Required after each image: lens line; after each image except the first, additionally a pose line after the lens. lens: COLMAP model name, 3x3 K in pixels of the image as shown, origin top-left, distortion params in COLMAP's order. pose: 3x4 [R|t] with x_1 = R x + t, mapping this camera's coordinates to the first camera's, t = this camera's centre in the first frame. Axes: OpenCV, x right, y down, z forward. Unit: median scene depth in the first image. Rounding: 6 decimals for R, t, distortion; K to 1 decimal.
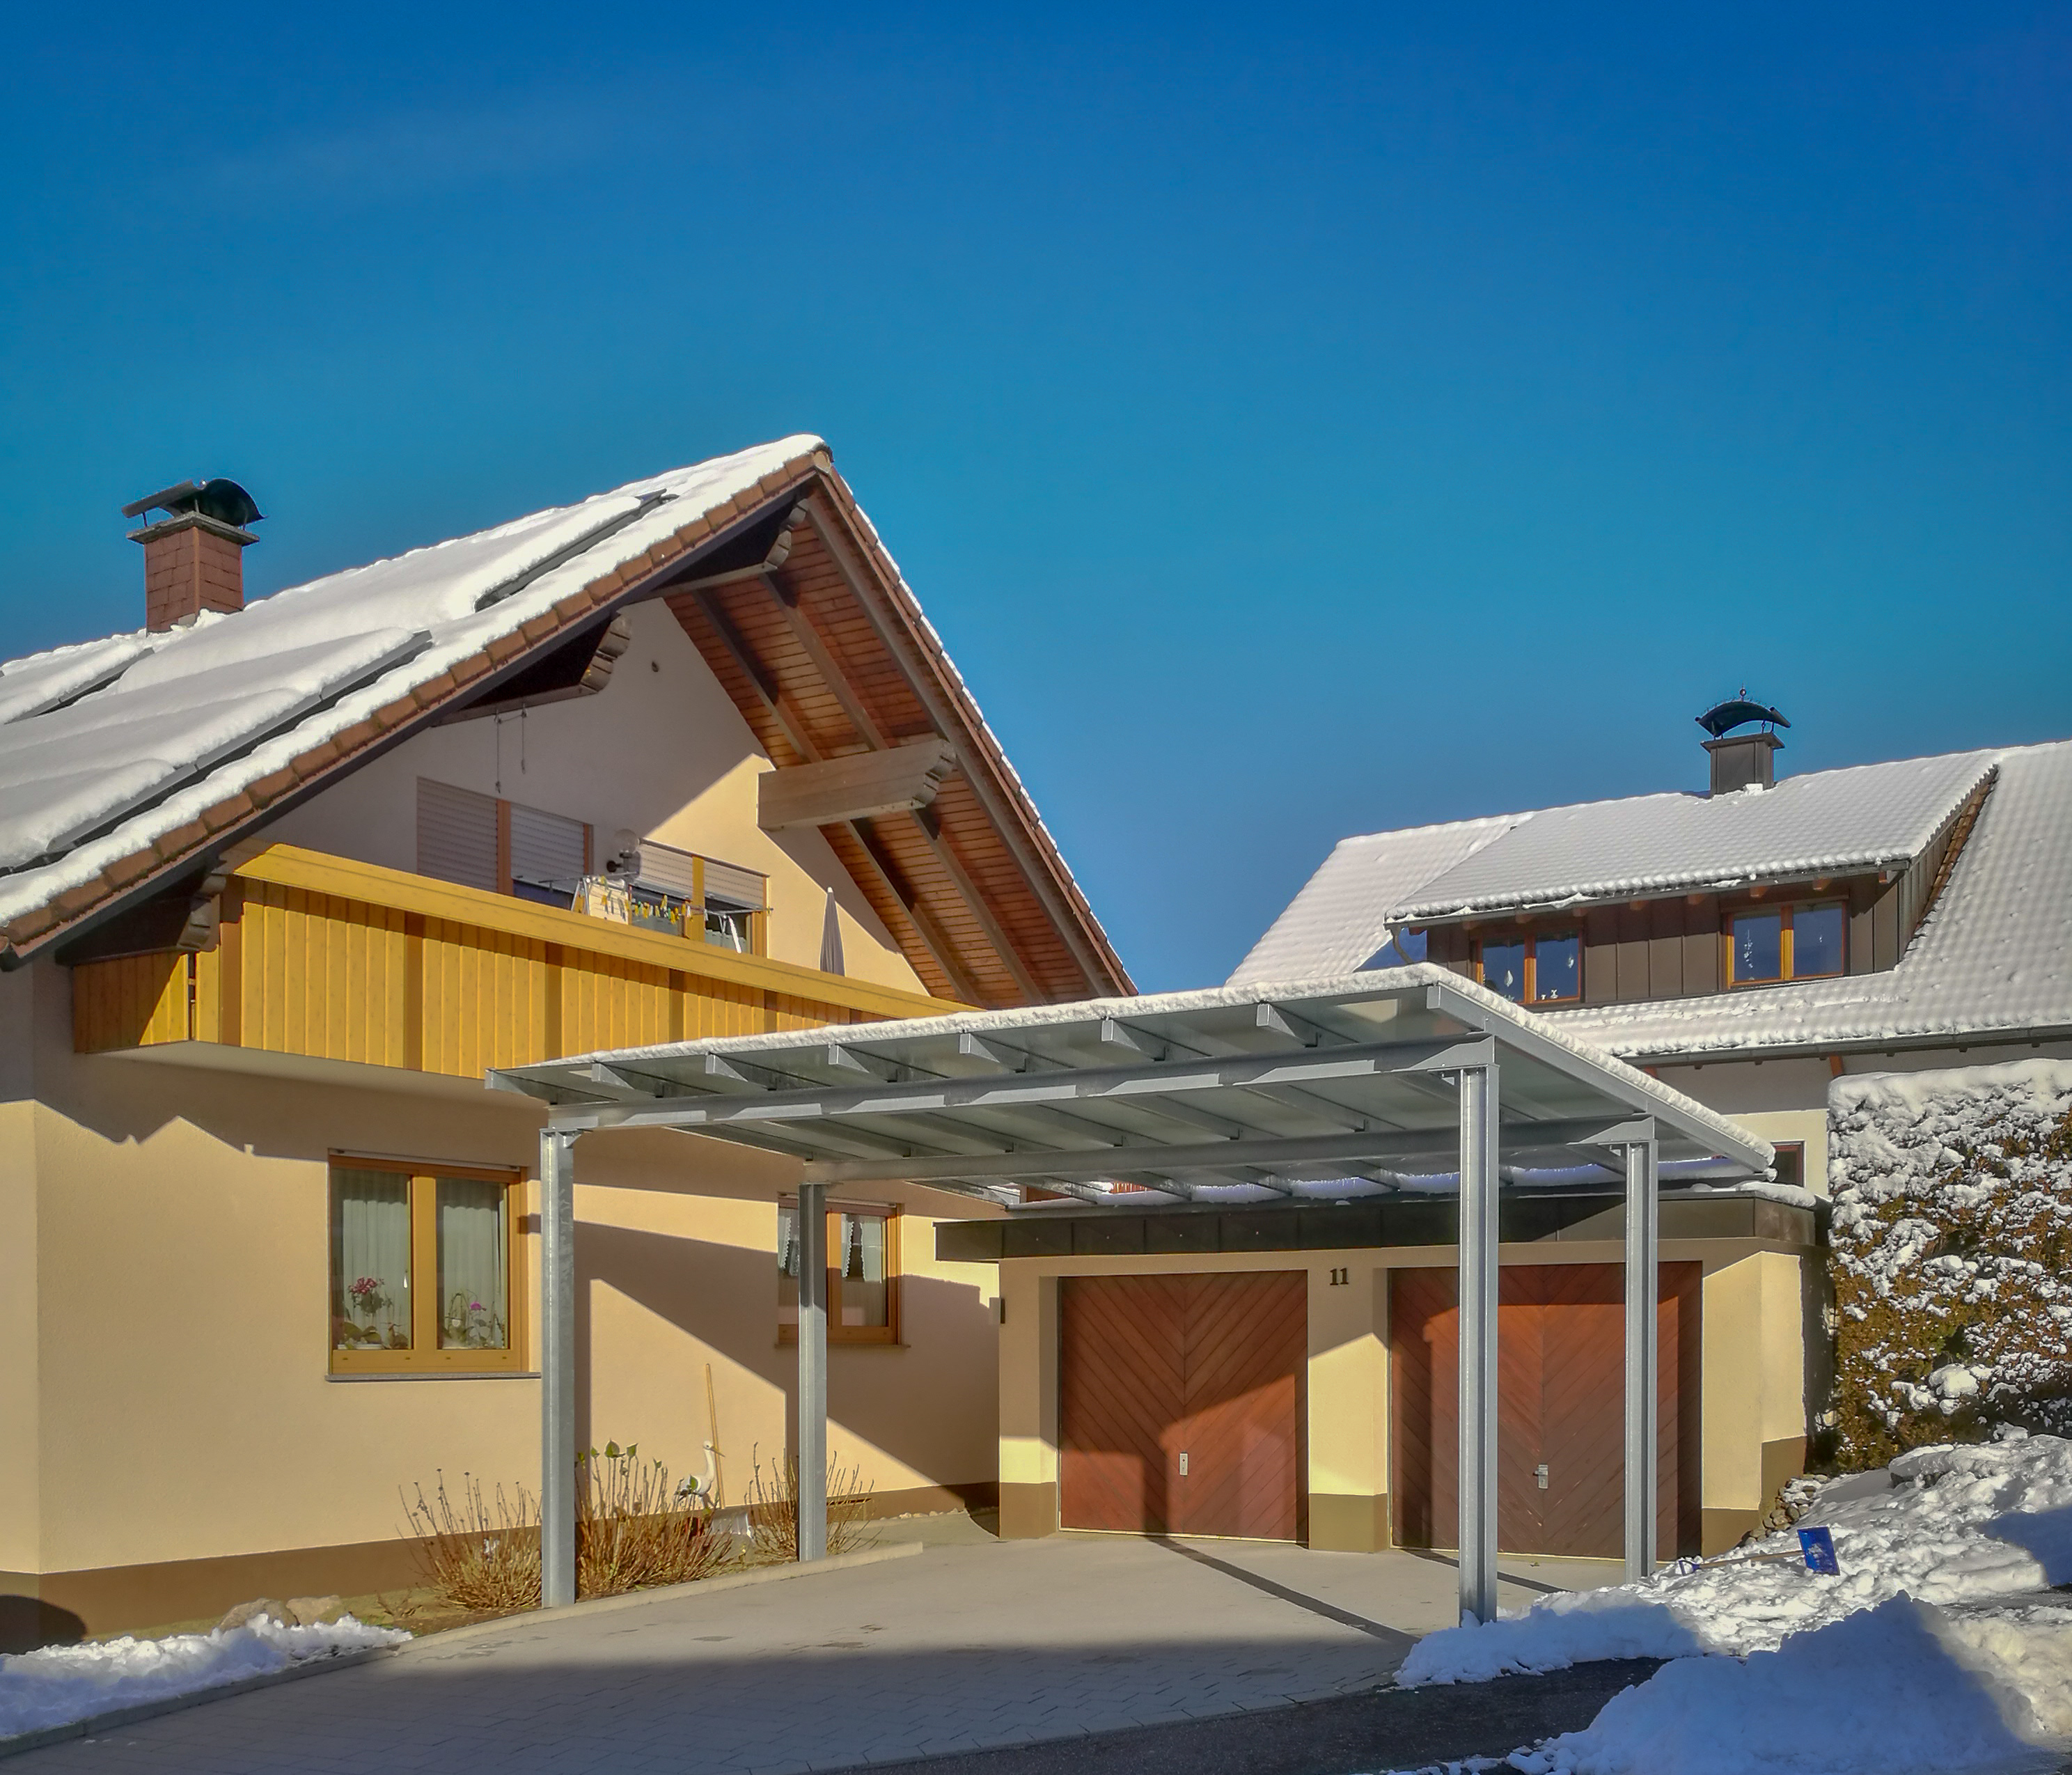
lens RADIAL K [[2144.9, 0, 1037.2], [0, 2144.9, 943.0], [0, 0, 1]] dist [-0.018905, 0.003275]
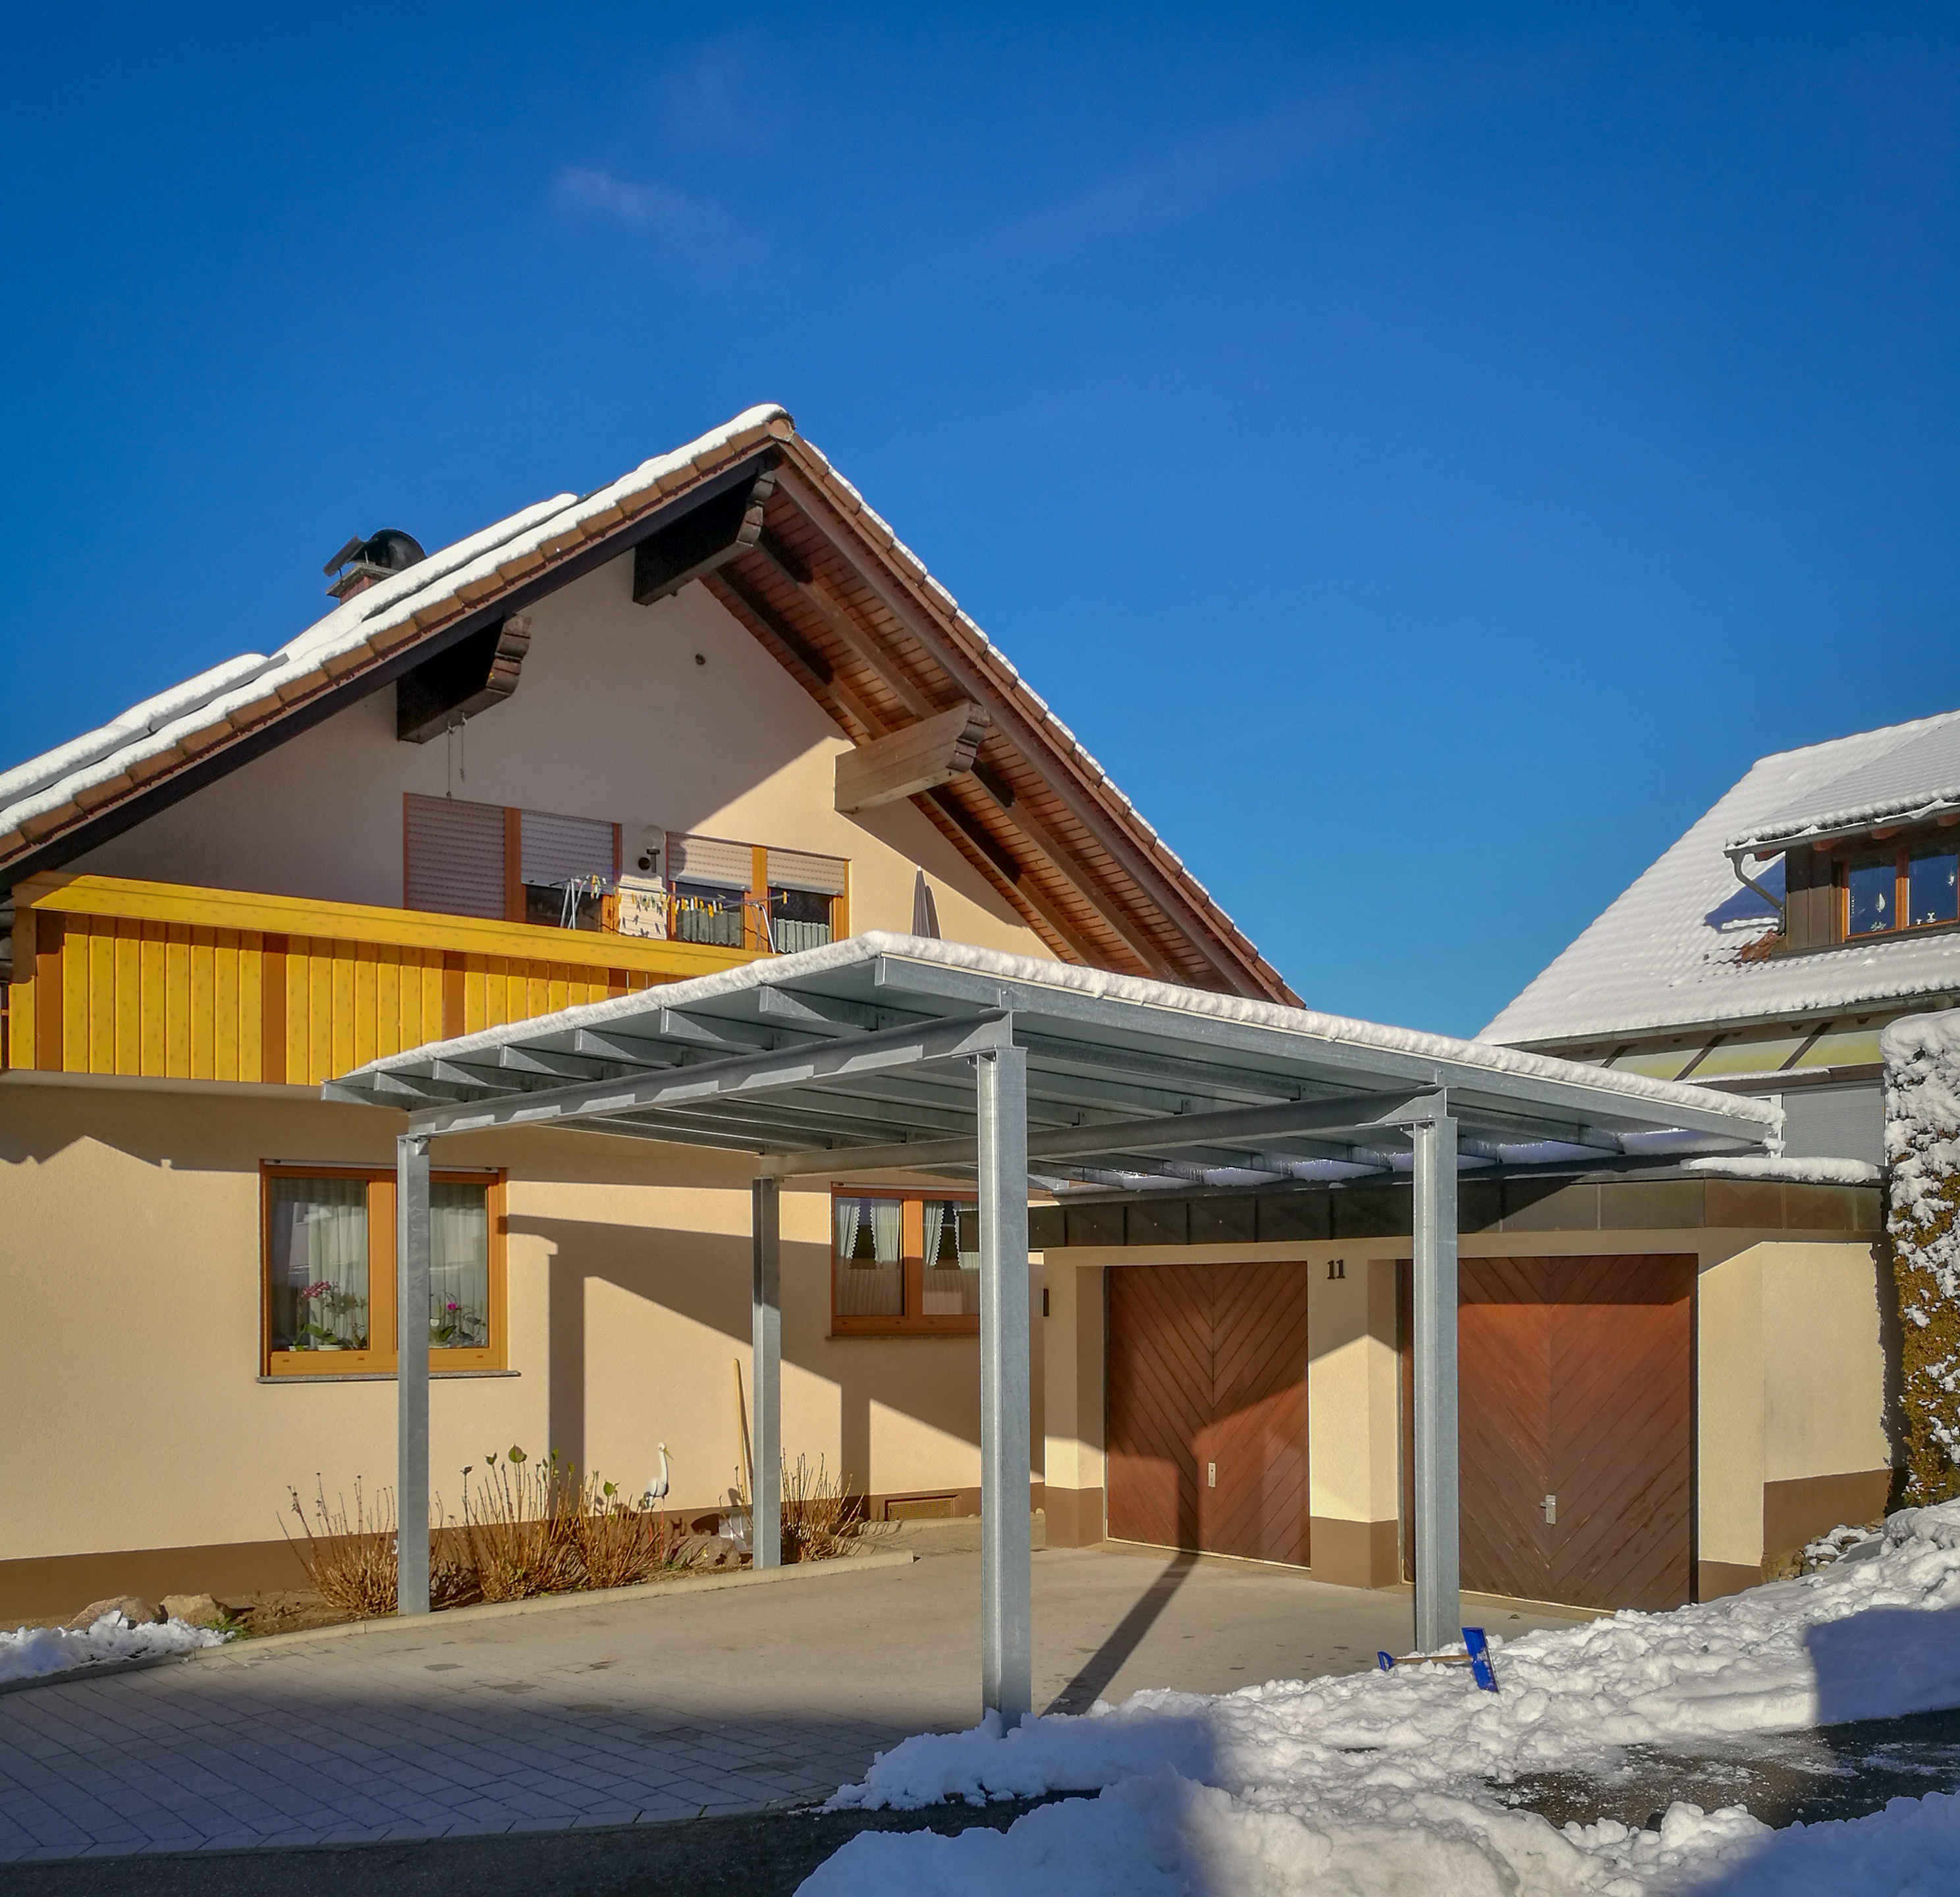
lens RADIAL K [[2035.5, 0, 980.0], [0, 2035.5, 948.5], [0, 0, 1]] dist [-0.001565, -0.042417]
pose [[0.934835, -0.060836, -0.349833, 0.314293], [0.067328, 0.997710, 0.006414, 0.009605], [0.348642, -0.029550, 0.936790, 0.177444]]
